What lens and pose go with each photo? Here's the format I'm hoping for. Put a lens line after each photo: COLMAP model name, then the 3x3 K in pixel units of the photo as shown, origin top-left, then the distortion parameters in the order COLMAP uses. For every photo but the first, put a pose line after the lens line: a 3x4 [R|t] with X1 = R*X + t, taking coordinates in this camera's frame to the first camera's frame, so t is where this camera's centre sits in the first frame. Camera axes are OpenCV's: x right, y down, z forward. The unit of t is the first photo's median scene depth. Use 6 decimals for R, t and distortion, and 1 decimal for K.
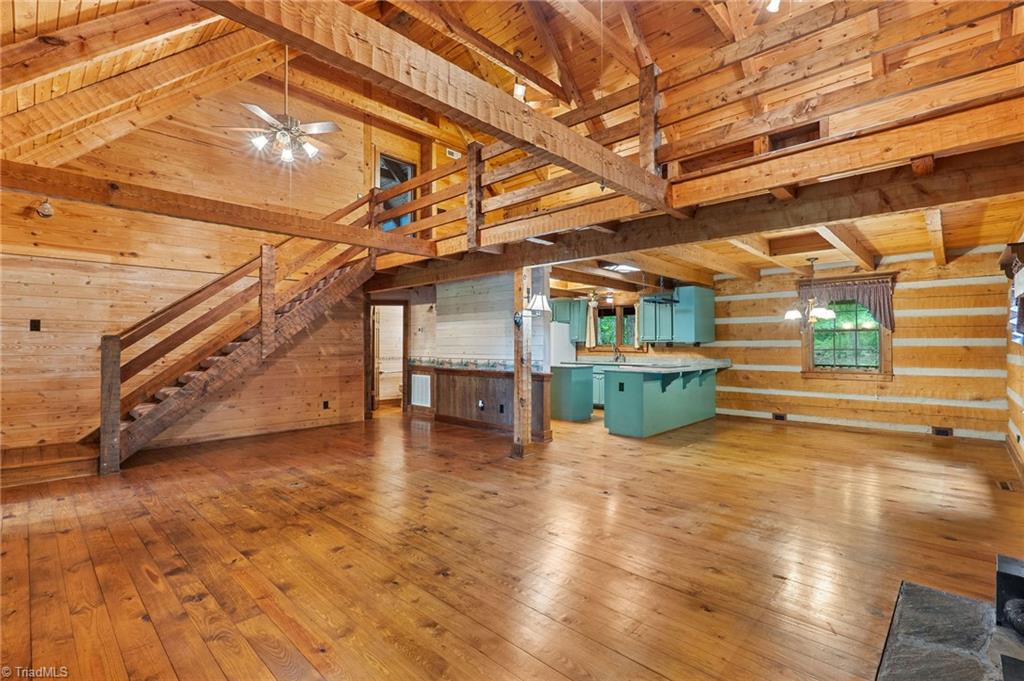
lens RADIAL K [[470.8, 0, 511.6], [0, 470.8, 342.1], [0, 0, 1]] dist [-0.005389, -0.000474]
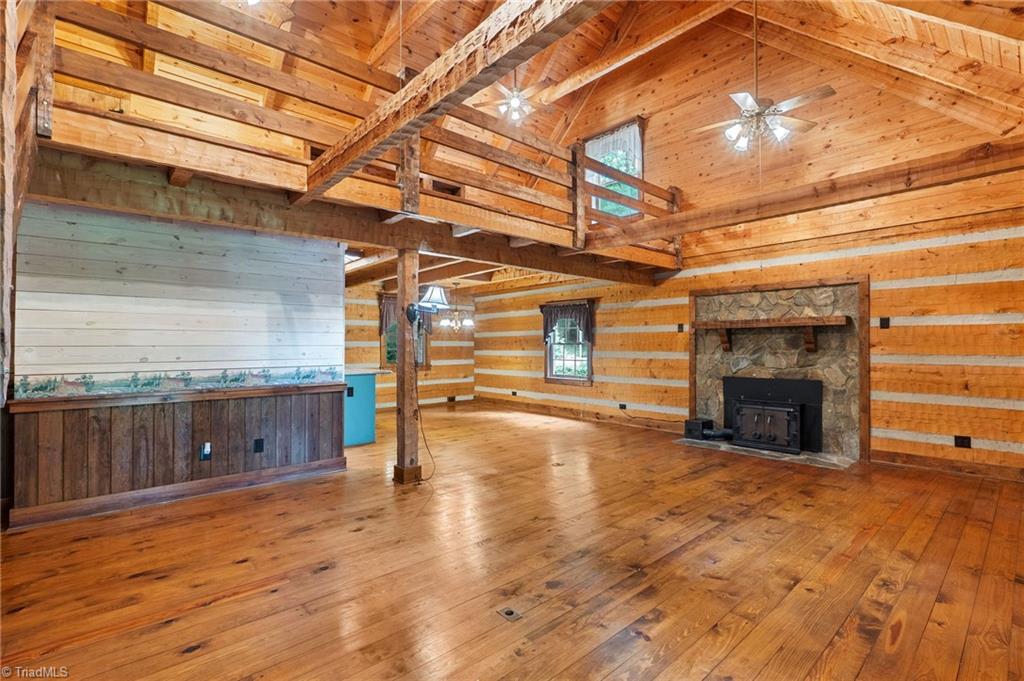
lens RADIAL K [[470.8, 0, 510.1], [0, 470.8, 342.4], [0, 0, 1]] dist [-0.005389, -0.000474]
pose [[0.078133, 0.007736, 0.996913, -0.676226], [-0.004205, 0.999964, -0.007430, 0.006837], [-0.996934, -0.003612, 0.078162, 0.666979]]
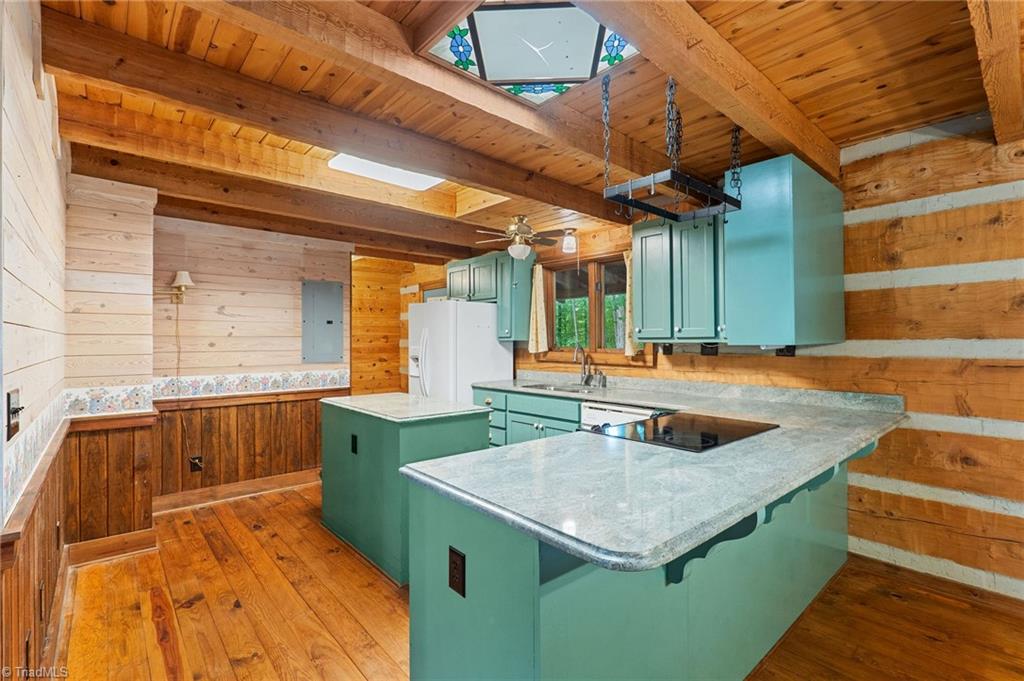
lens RADIAL K [[470.8, 0, 511.2], [0, 470.8, 339.4], [0, 0, 1]] dist [-0.005389, -0.000474]
pose [[0.996771, -0.001987, -0.080271, 0.217029], [0.002126, 0.999996, 0.001645, -0.004178], [0.080268, -0.001810, 0.996772, 0.639027]]
